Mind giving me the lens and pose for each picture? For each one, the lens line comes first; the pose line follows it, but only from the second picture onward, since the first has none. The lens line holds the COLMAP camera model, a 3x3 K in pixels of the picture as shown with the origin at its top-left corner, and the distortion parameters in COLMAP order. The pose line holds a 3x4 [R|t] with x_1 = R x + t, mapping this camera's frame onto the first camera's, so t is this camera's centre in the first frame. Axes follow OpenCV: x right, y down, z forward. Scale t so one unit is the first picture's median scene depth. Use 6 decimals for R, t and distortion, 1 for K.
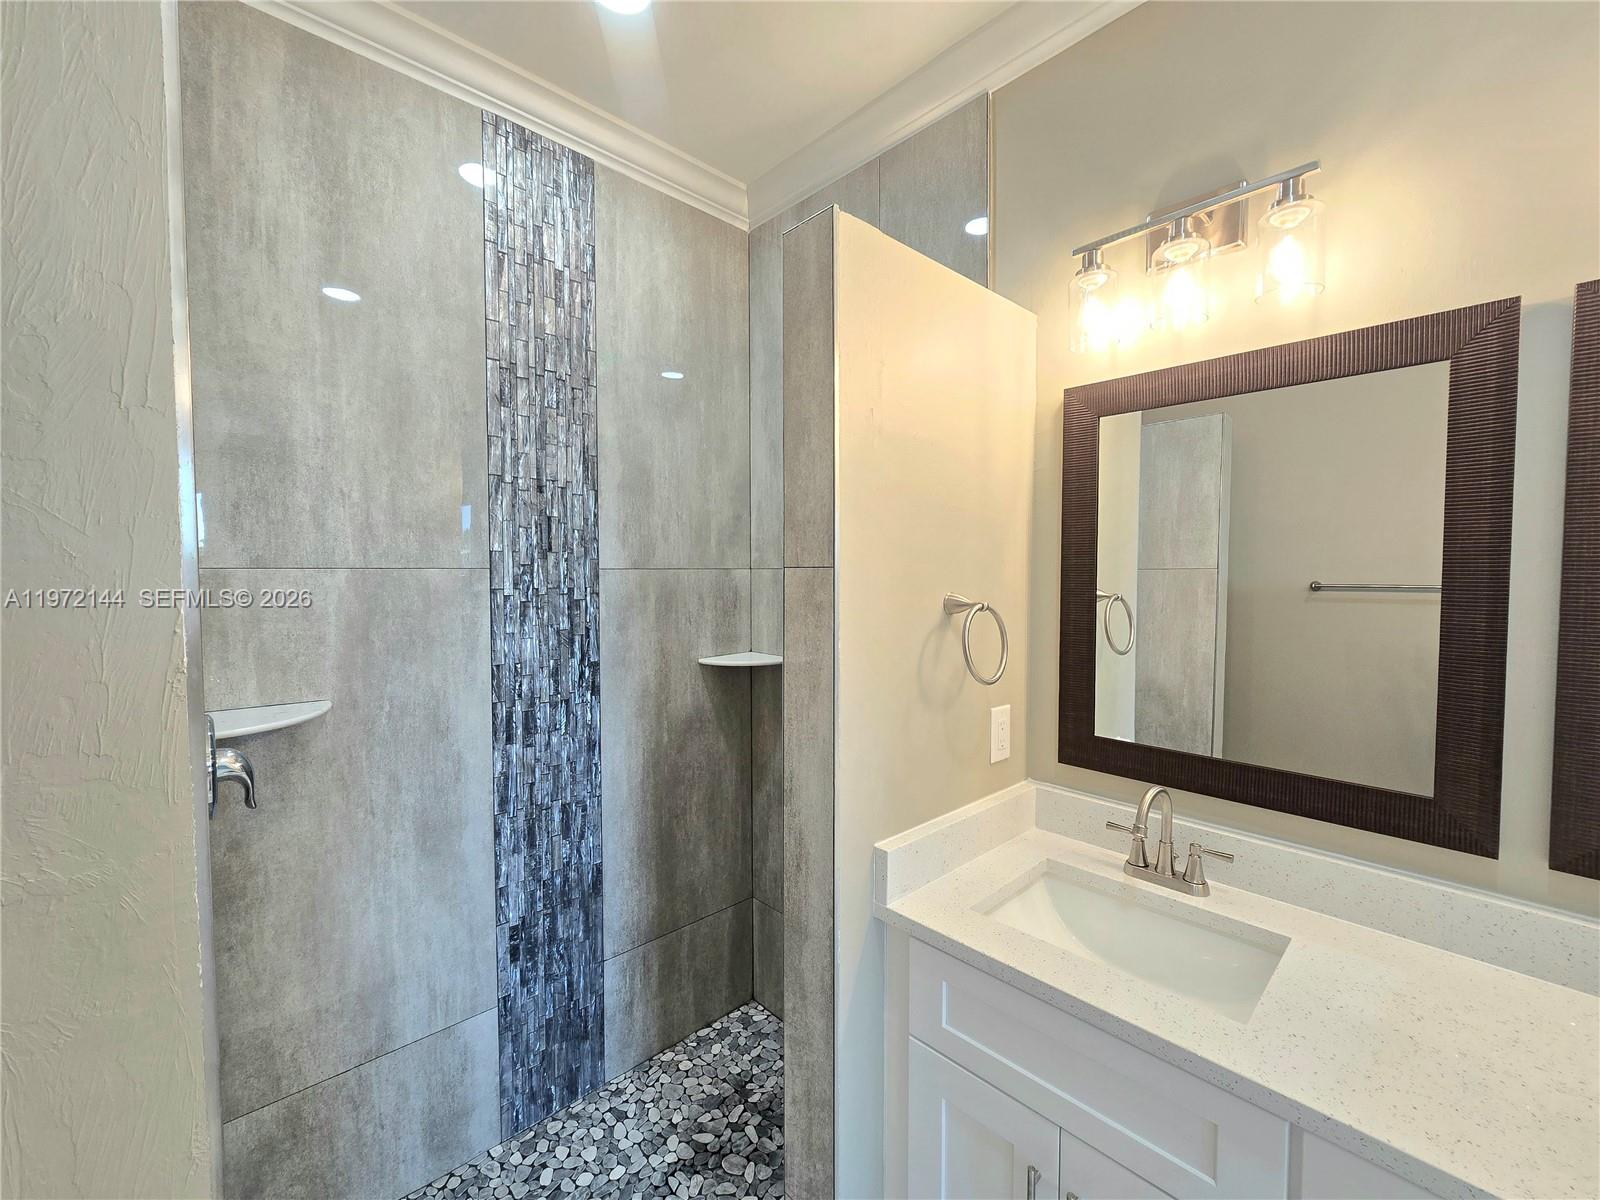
lens RADIAL K [[649.9, 0, 801.1], [0, 649.9, 593.9], [0, 0, 1]] dist [-0.002871, -0.000654]
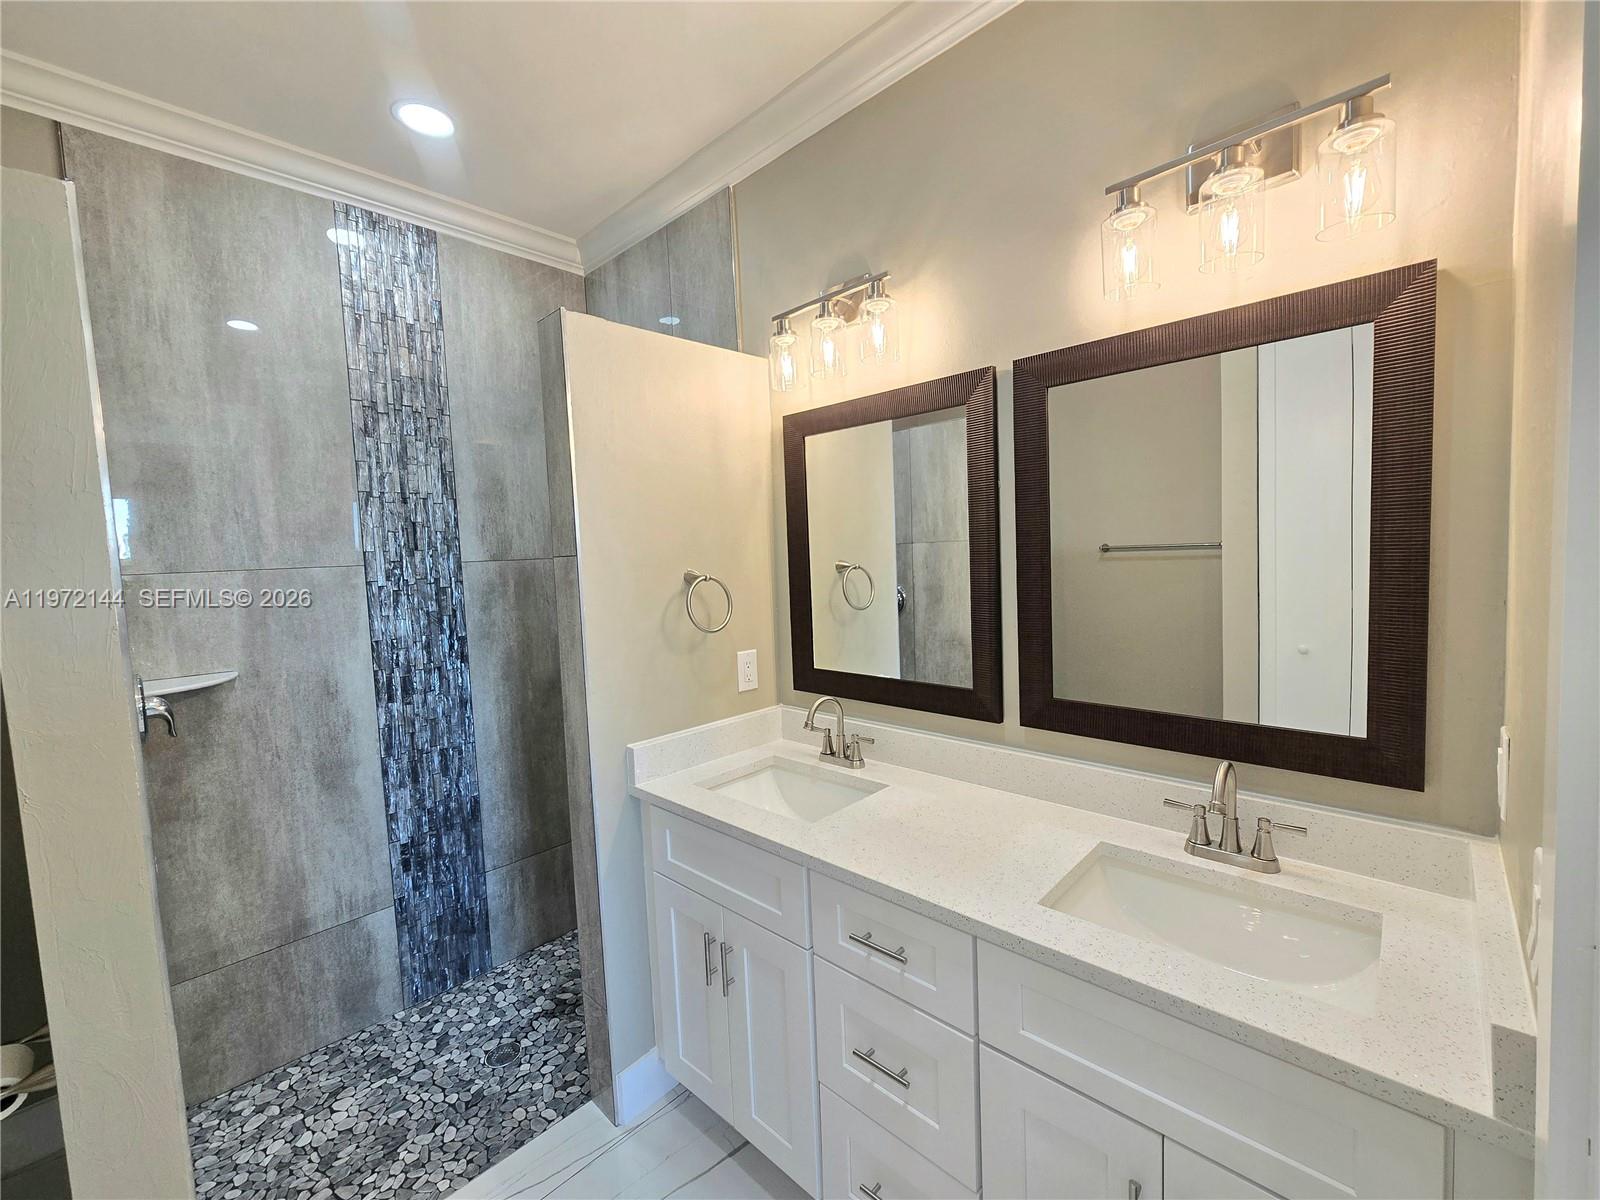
lens RADIAL K [[656.3, 0, 804.5], [0, 656.3, 594.9], [0, 0, 1]] dist [-0.003146, -0.000377]
pose [[0.997693, -0.044628, 0.051158, 0.306218], [0.043048, 0.998574, 0.031586, 0.014568], [-0.052495, -0.029311, 0.998191, -0.322916]]
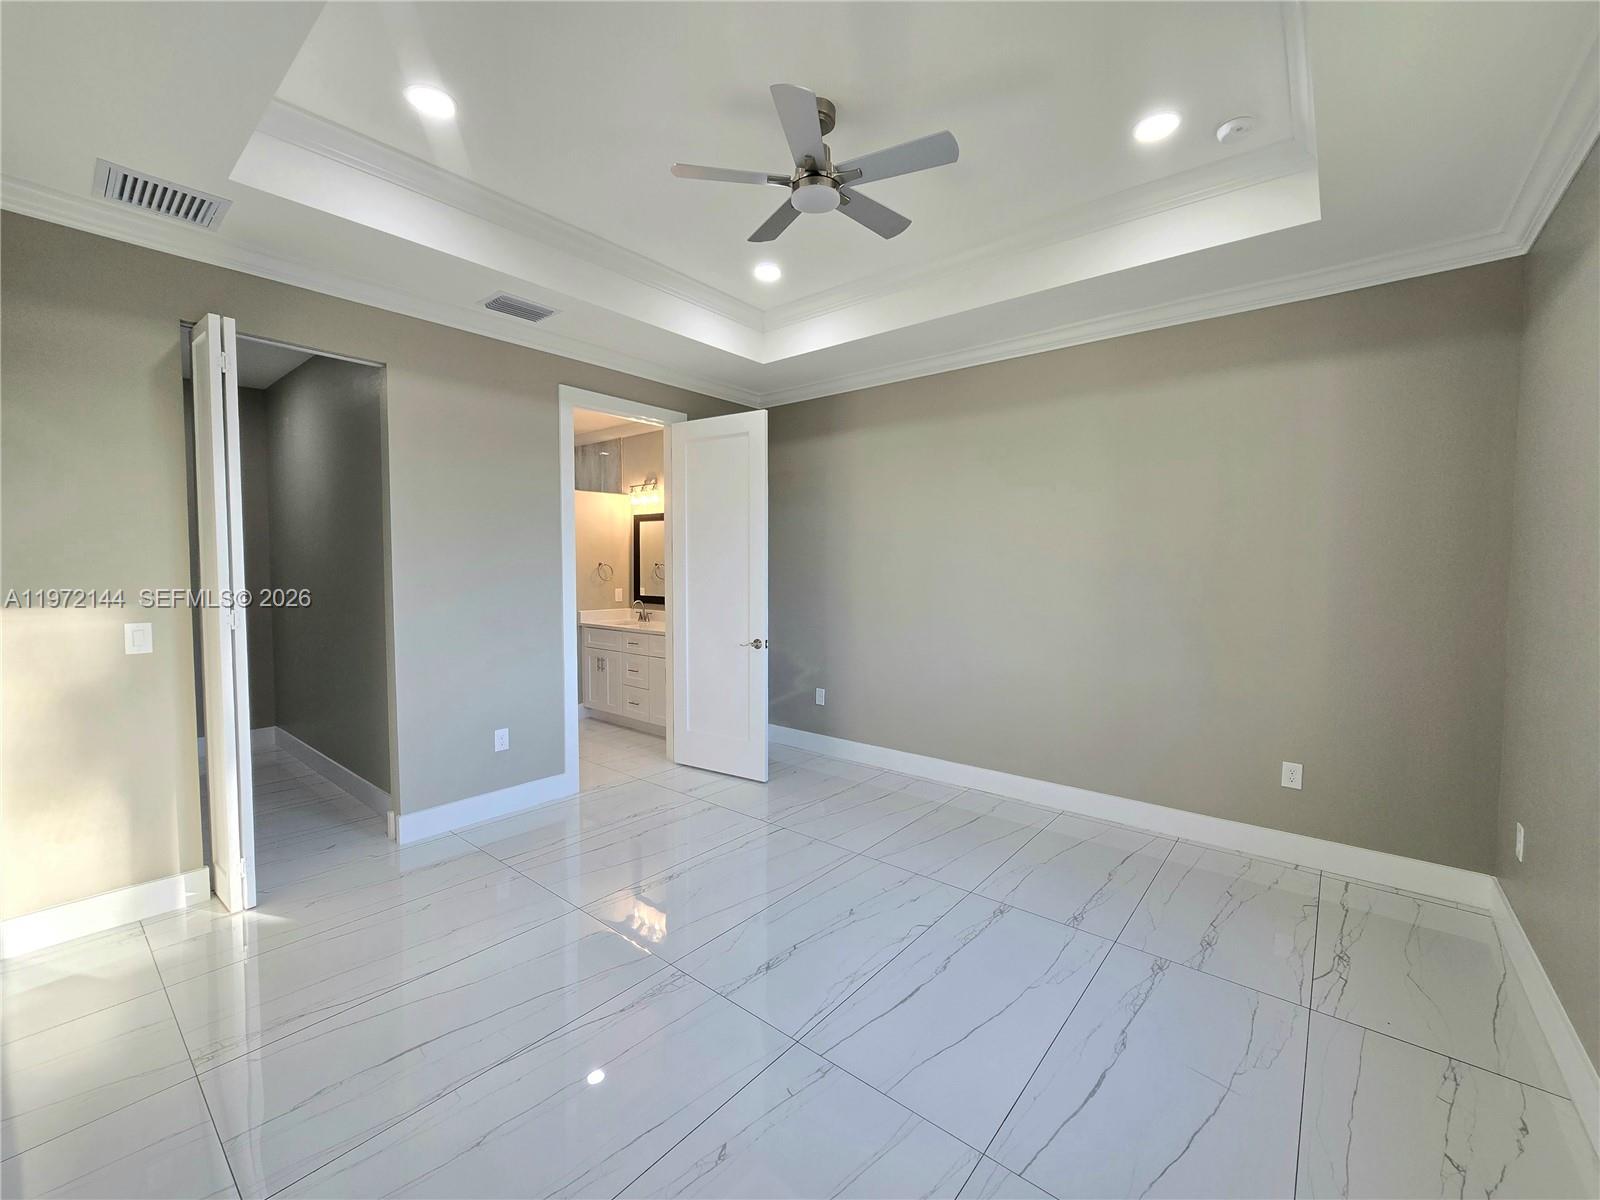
lens RADIAL K [[649.9, 0, 801.1], [0, 649.9, 593.9], [0, 0, 1]] dist [-0.002871, -0.000654]
pose [[0.992425, -0.001868, 0.122838, 0.817117], [0.000823, 0.999963, 0.008560, 0.145453], [-0.122850, -0.008394, 0.992390, -2.840296]]
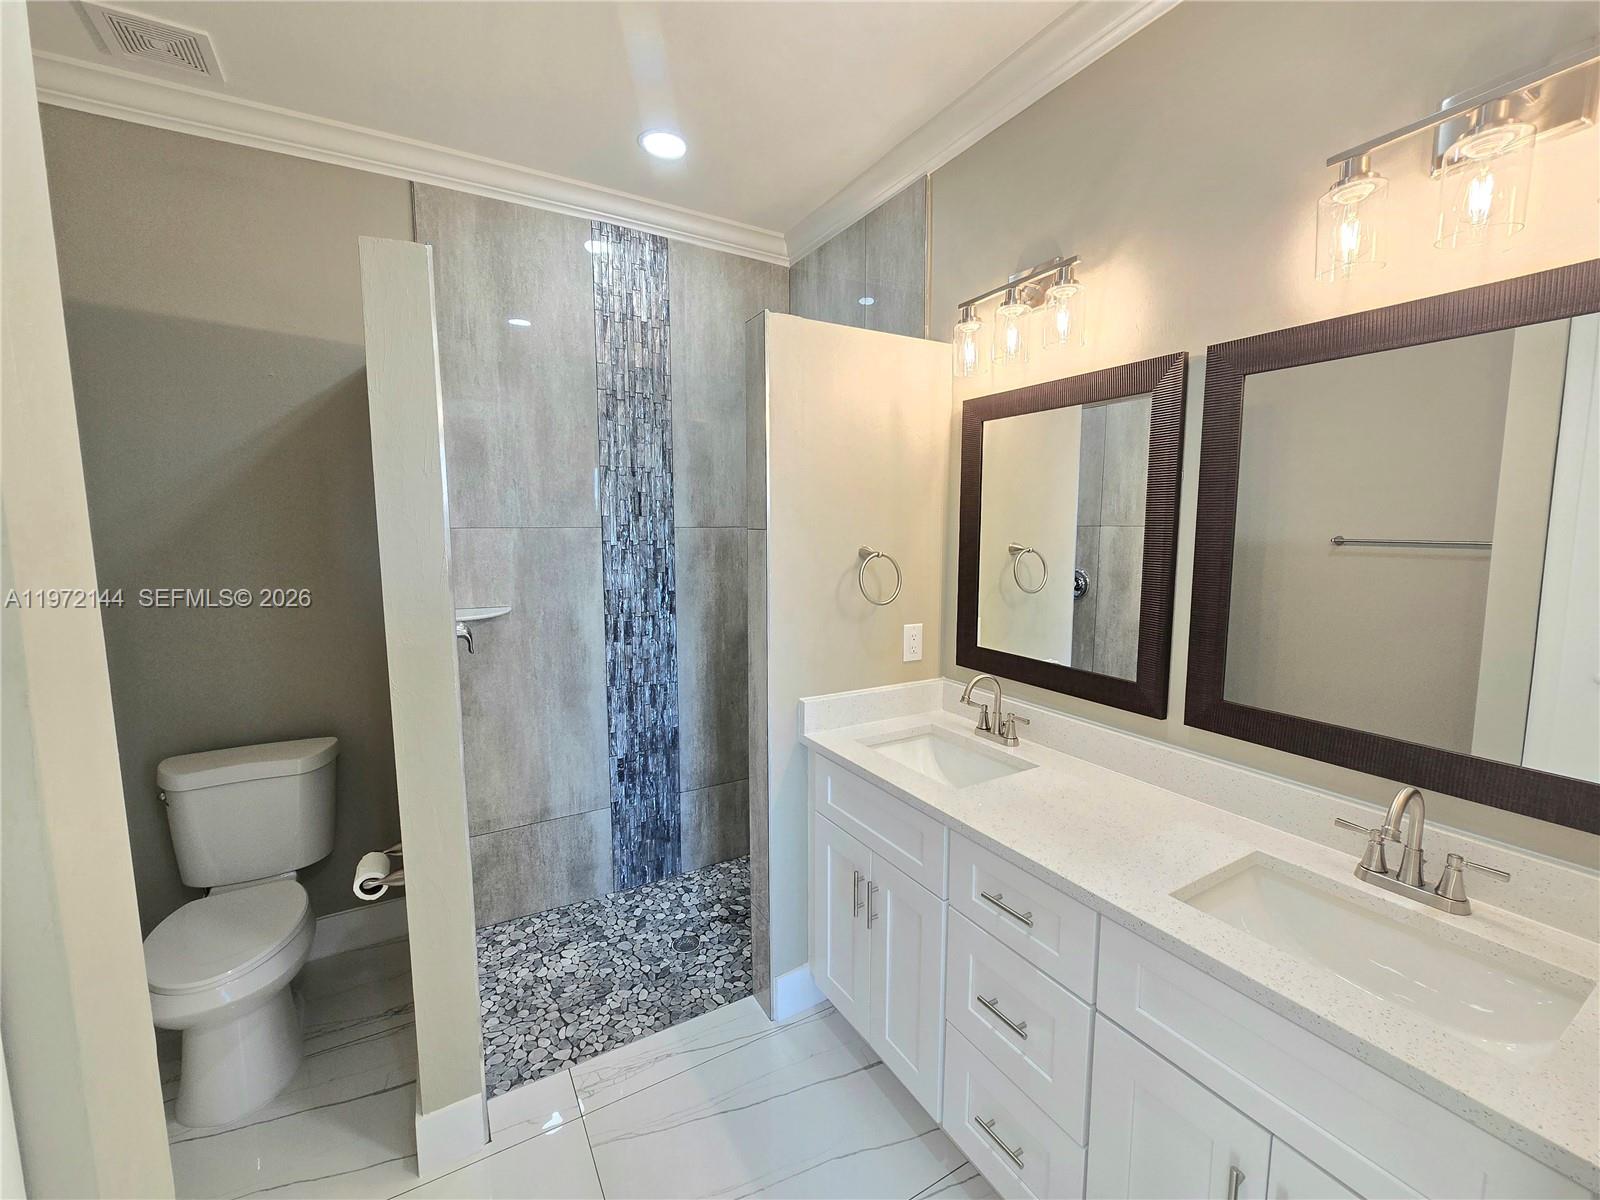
lens RADIAL K [[653.1, 0, 808.6], [0, 653.1, 591.8], [0, 0, 1]] dist [0.002081, -0.000249]
pose [[0.974972, 0.023788, -0.221051, 0.337768], [-0.008466, 0.997511, 0.070007, 0.000597], [0.222166, -0.066383, 0.972746, -0.399383]]
